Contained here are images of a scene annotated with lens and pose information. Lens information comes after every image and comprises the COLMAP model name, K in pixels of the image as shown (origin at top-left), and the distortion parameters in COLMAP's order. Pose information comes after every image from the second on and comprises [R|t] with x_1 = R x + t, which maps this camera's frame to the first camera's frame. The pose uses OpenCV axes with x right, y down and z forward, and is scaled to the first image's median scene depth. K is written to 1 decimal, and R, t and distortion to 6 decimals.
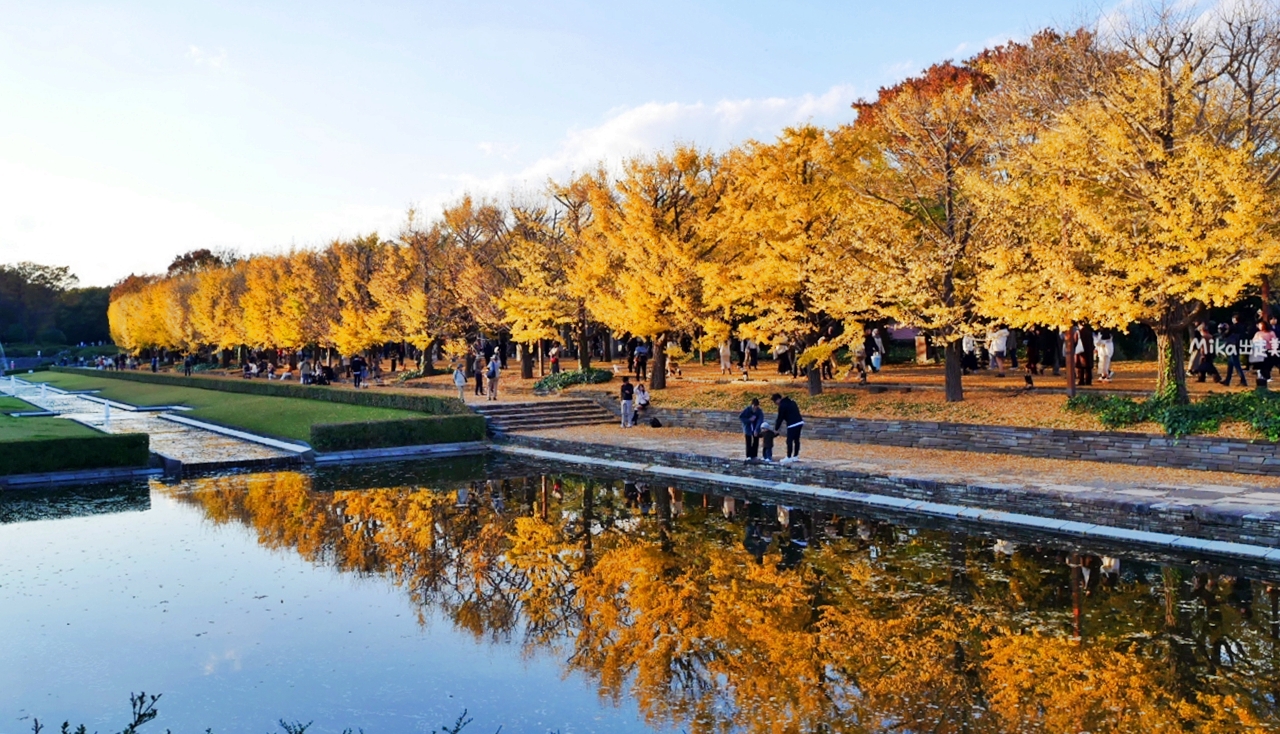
lens RADIAL K [[1148.9, 0, 665.3], [0, 1148.9, 349.9], [0, 0, 1]] dist [-0.009535, -0.005911]
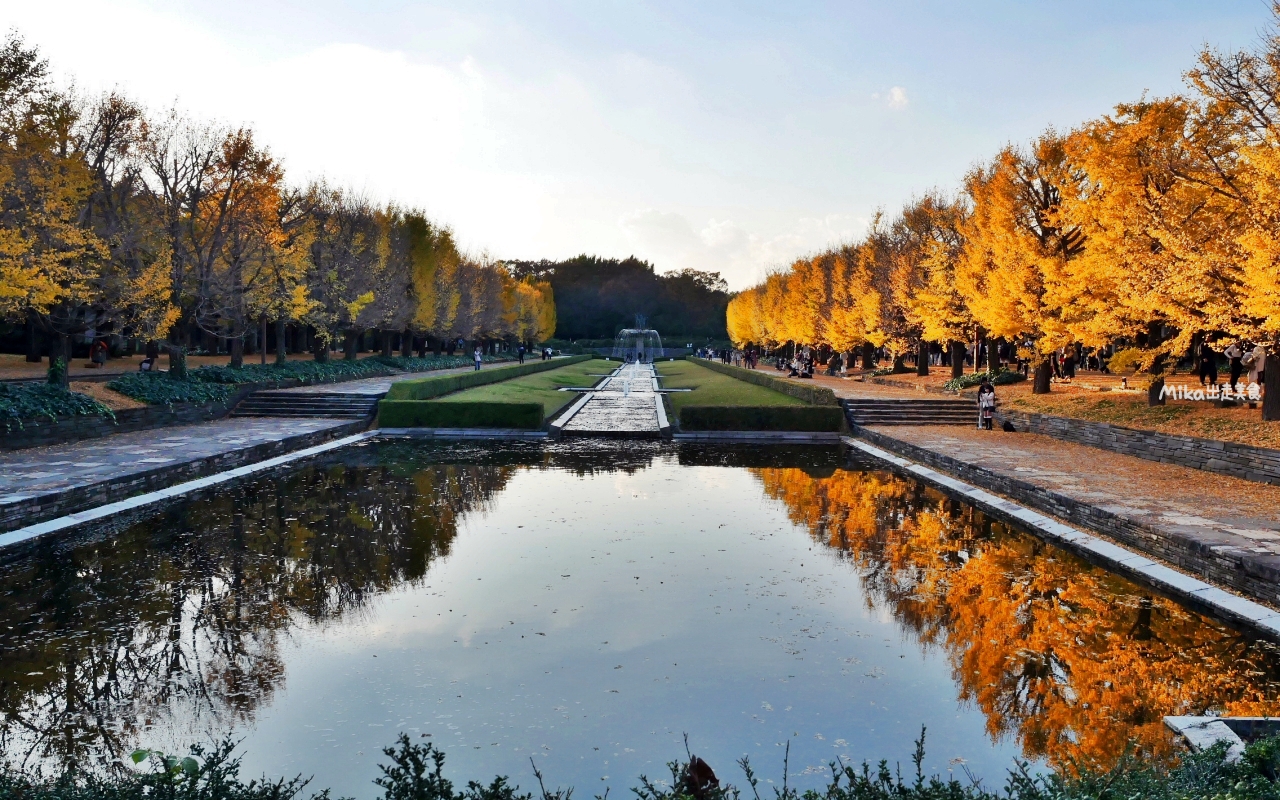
lens RADIAL K [[1104.9, 0, 640.0], [0, 1104.9, 400.0], [0, 0, 1]] dist [-0.023569, 0.015782]
pose [[0.826317, 0.057850, -0.560226, 0.234771], [-0.033938, 0.998018, 0.053000, 0.002603], [0.562182, -0.024782, 0.826642, 0.063128]]
